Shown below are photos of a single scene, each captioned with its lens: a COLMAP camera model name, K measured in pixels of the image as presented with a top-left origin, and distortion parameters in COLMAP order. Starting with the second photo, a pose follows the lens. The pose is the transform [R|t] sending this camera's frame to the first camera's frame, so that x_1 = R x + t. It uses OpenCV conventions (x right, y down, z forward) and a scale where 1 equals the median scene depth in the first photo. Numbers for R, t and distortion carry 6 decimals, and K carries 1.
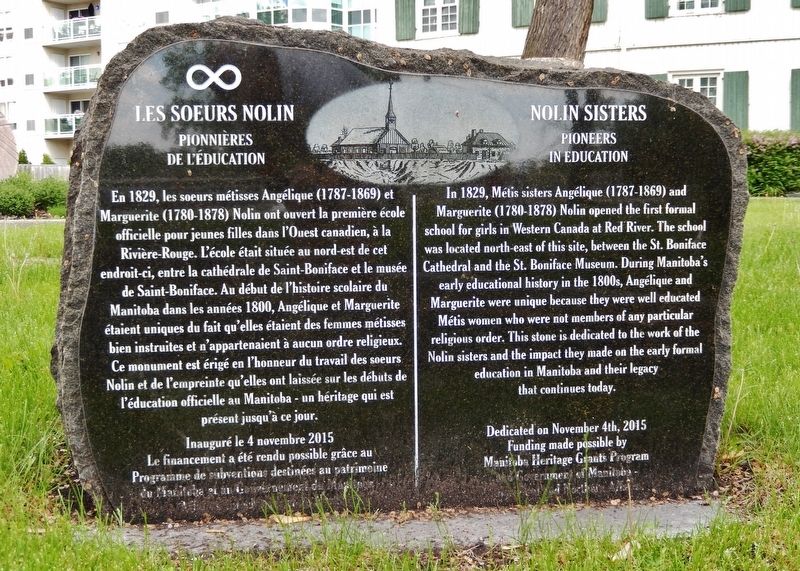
lens RADIAL K [[1066.1, 0, 400.0], [0, 1066.1, 285.5], [0, 0, 1]] dist [-0.018287, 0.000516]
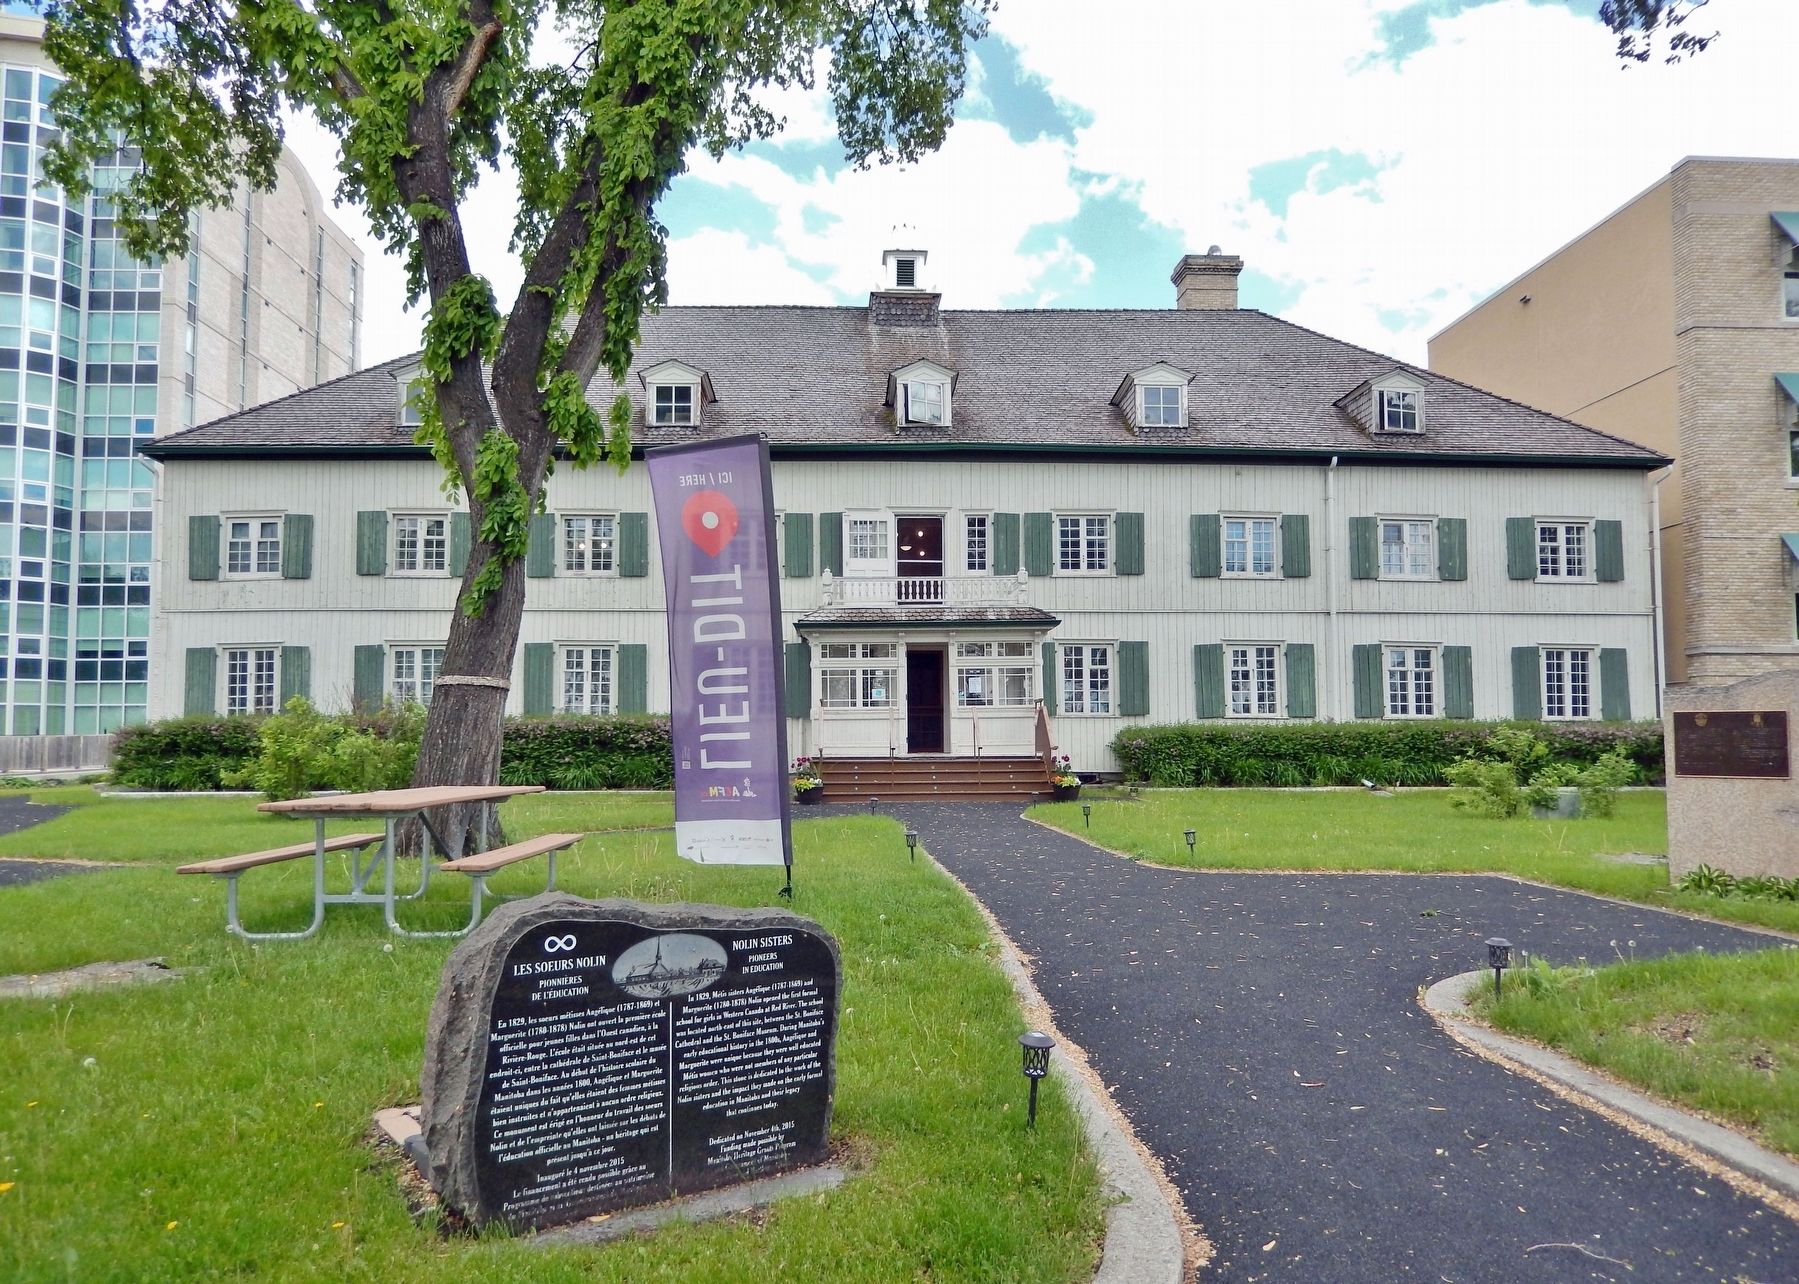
lens RADIAL K [[1401.4, 0, 899.5], [0, 1401.4, 642.0], [0, 0, 1]] dist [0.007798, 0.002463]
pose [[0.865368, 0.033321, 0.500028, -0.792517], [0.043113, 0.989138, -0.140528, -0.317764], [-0.499279, 0.143166, 0.854531, -1.137838]]
